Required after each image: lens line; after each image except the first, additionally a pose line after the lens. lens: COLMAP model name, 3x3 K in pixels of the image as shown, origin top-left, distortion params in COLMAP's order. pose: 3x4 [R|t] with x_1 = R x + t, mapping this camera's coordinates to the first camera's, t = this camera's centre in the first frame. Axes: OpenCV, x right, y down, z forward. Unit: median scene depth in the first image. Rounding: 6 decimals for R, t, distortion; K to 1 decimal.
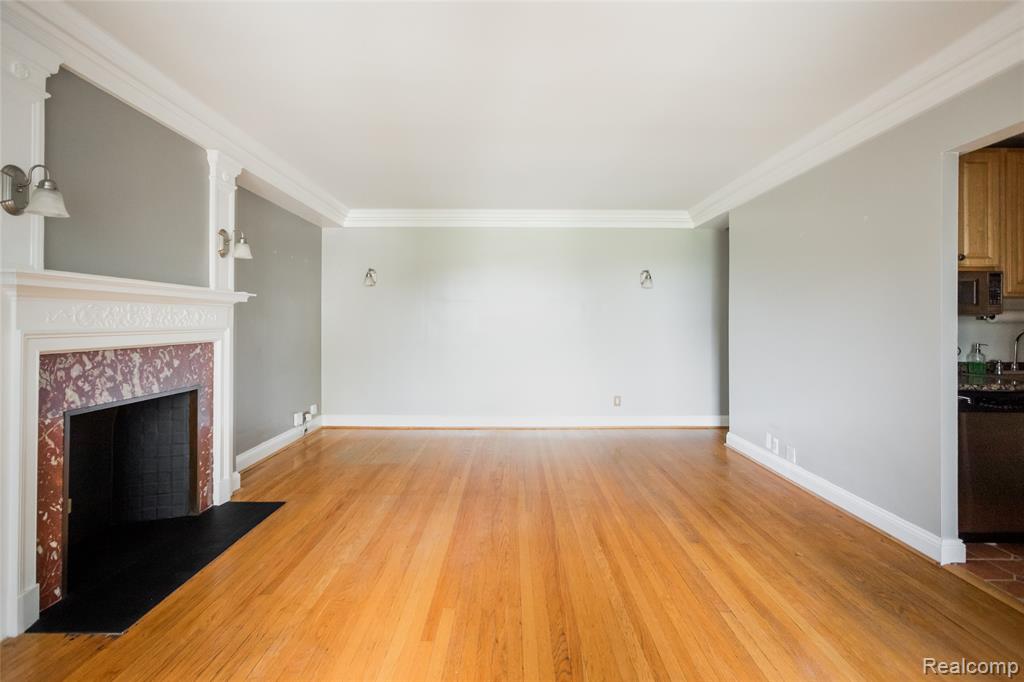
lens RADIAL K [[481.8, 0, 507.9], [0, 481.8, 322.0], [0, 0, 1]] dist [0.000158, 0.000184]
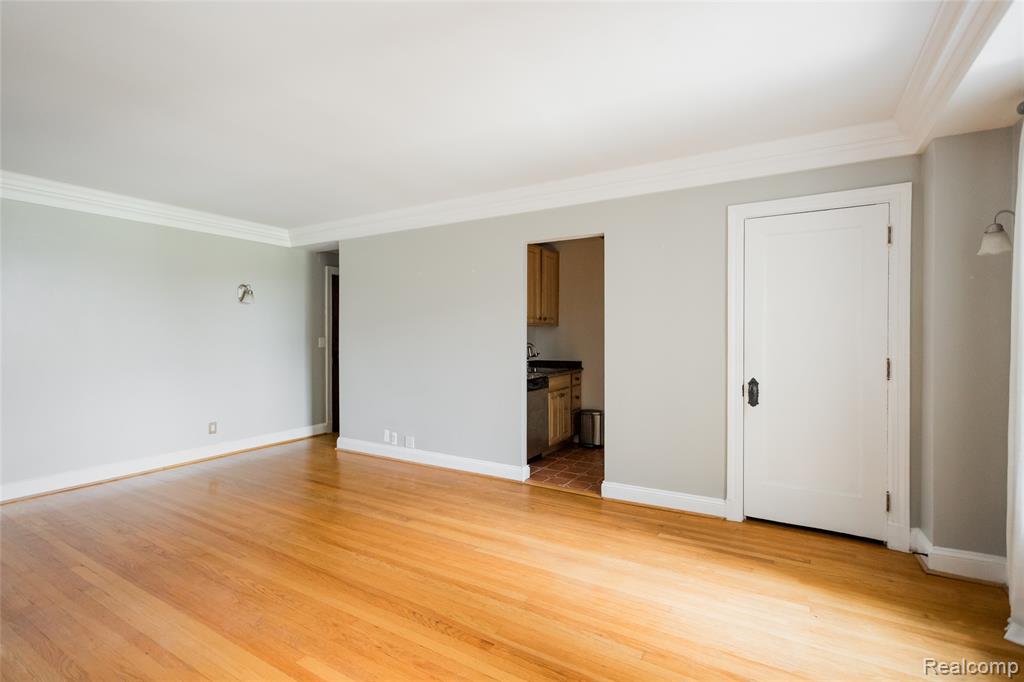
lens RADIAL K [[482.4, 0, 512.0], [0, 482.4, 341.0], [0, 0, 1]] dist [-0.001801, -0.000081]
pose [[0.513909, -0.014919, 0.857715, -0.547772], [0.002059, 0.999867, 0.016158, -0.024214], [-0.857842, -0.006537, 0.513871, 0.141343]]
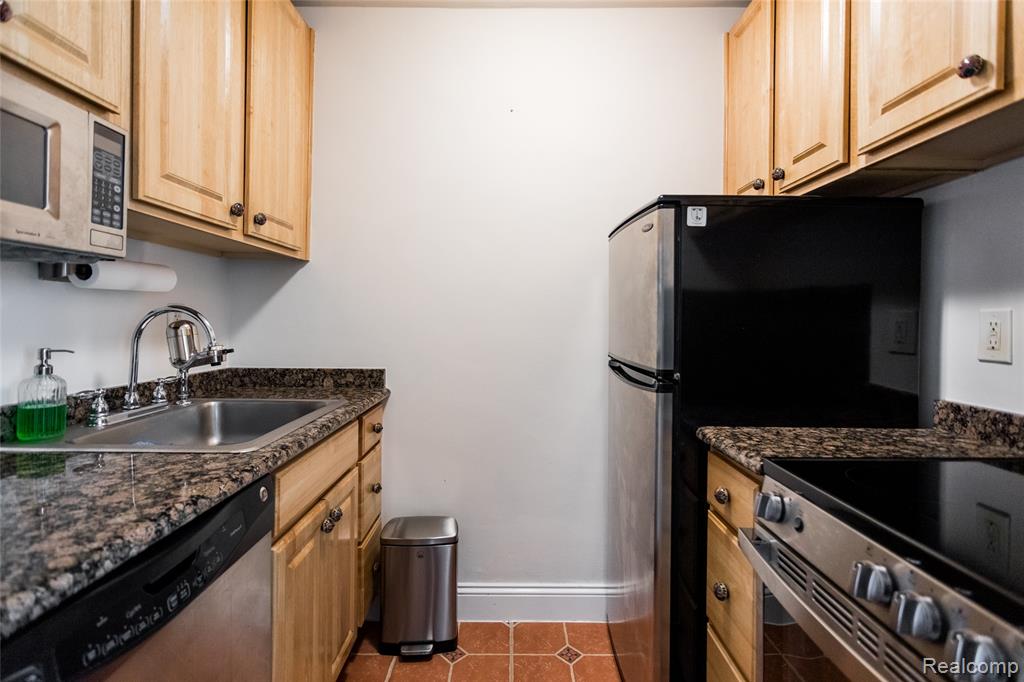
lens RADIAL K [[481.8, 0, 507.9], [0, 481.8, 322.0], [0, 0, 1]] dist [0.000158, 0.000184]
pose [[-0.001428, -0.002777, 0.999995, 0.758582], [-0.008028, 0.999964, 0.002765, 0.028210], [-0.999967, -0.008024, -0.001450, 0.803045]]
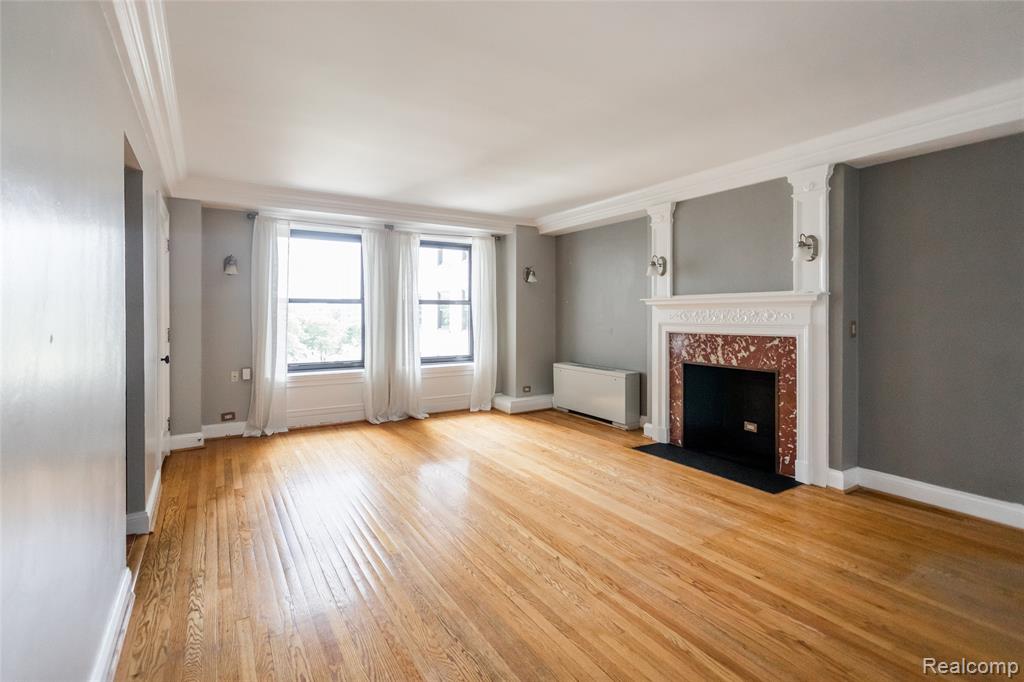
lens RADIAL K [[481.8, 0, 507.9], [0, 481.8, 322.0], [0, 0, 1]] dist [0.000158, 0.000184]
pose [[-0.851023, 0.005446, -0.525101, 0.705850], [-0.001352, 0.999920, 0.012562, -0.009819], [0.525127, 0.011400, -0.850947, 1.959782]]
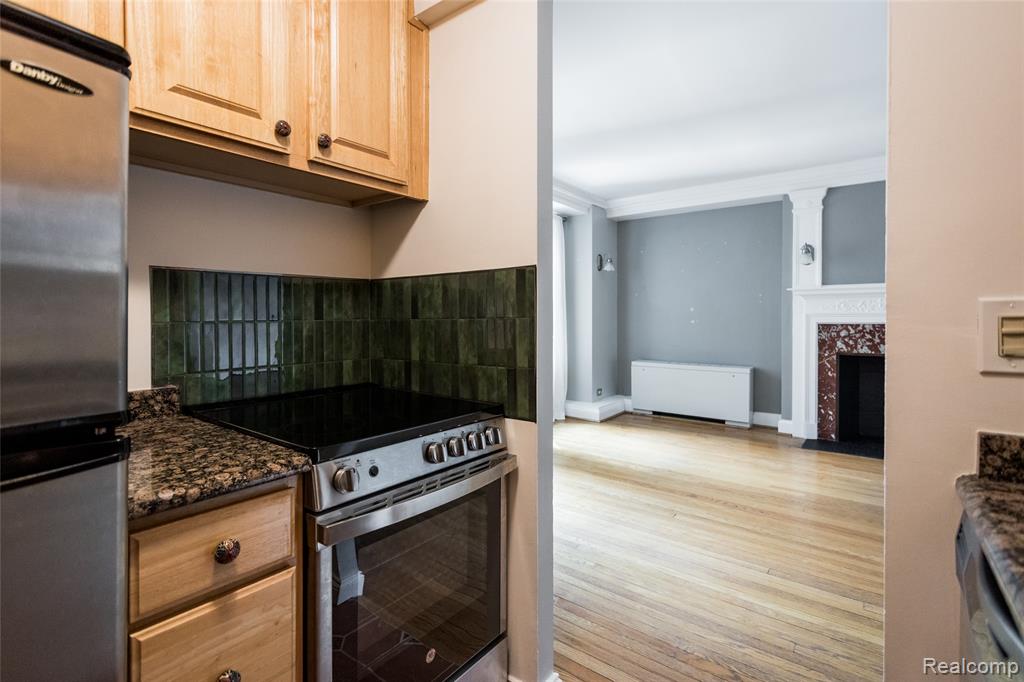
lens RADIAL K [[481.8, 0, 507.9], [0, 481.8, 322.0], [0, 0, 1]] dist [0.000158, 0.000184]
pose [[-0.612883, 0.011915, -0.790084, 1.293815], [0.003401, 0.999917, 0.012441, 0.019886], [0.790167, 0.004938, -0.612872, 0.932689]]
